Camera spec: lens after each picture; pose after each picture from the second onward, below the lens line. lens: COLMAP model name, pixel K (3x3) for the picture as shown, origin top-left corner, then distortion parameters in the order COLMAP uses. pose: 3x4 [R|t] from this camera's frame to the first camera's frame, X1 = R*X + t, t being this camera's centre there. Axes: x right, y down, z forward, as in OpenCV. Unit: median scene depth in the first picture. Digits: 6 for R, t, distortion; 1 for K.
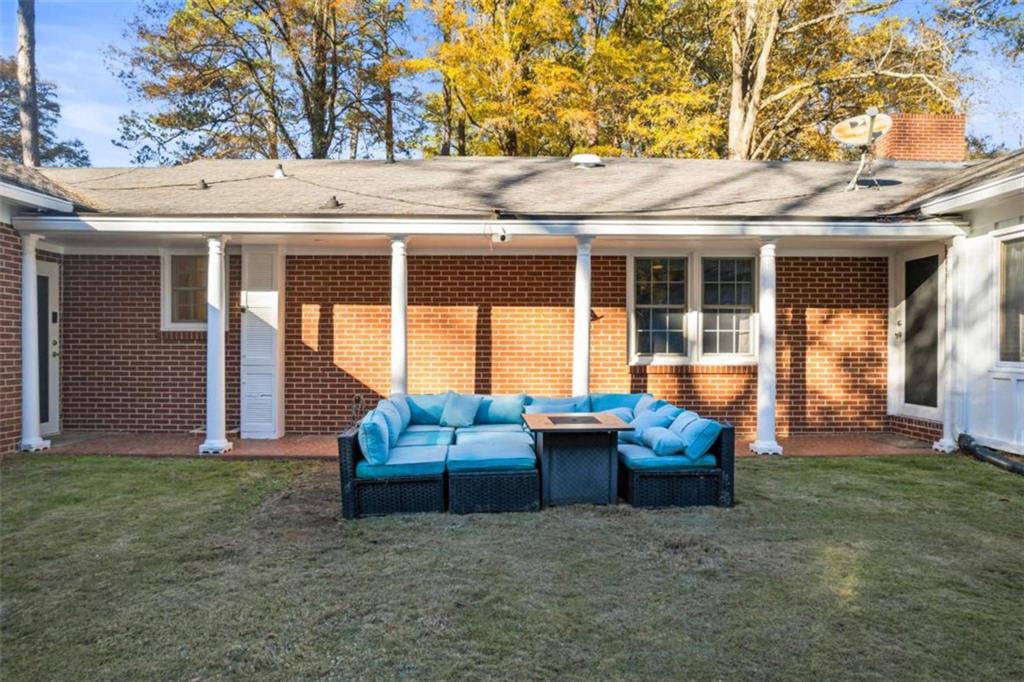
lens RADIAL K [[390.9, 0, 512.0], [0, 390.9, 341.0], [0, 0, 1]] dist [-0.000620, 0.000041]
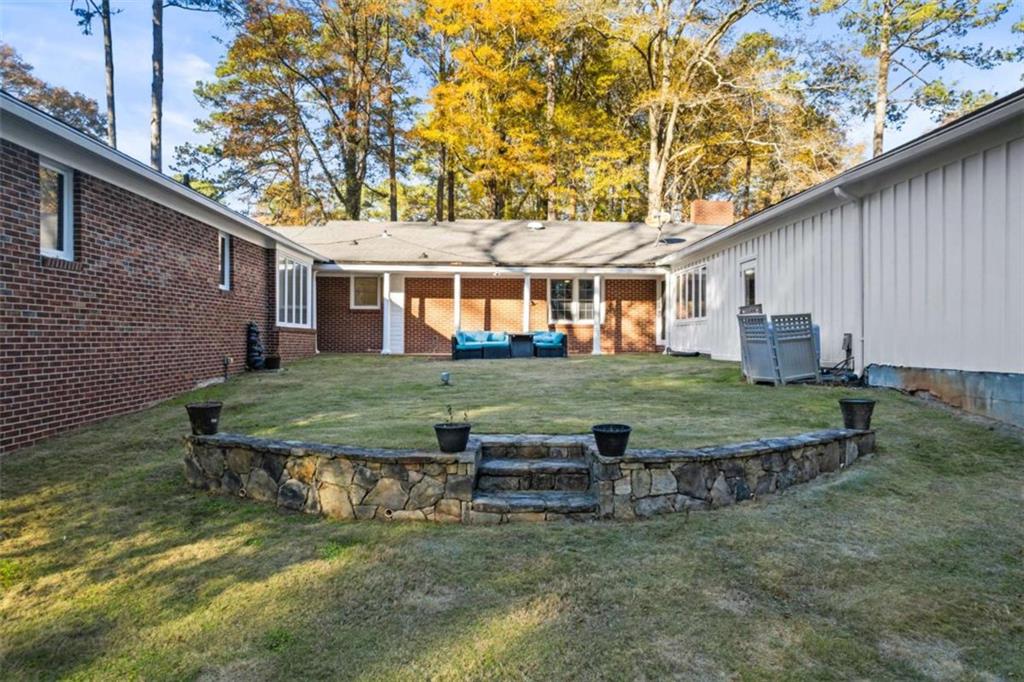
lens RADIAL K [[399.7, 0, 514.6], [0, 399.7, 332.1], [0, 0, 1]] dist [0.000181, 0.000011]
pose [[0.997646, -0.000801, 0.068567, -0.074157], [0.001787, 0.999896, -0.014317, 0.145462], [-0.068548, 0.014406, 0.997544, -1.428153]]
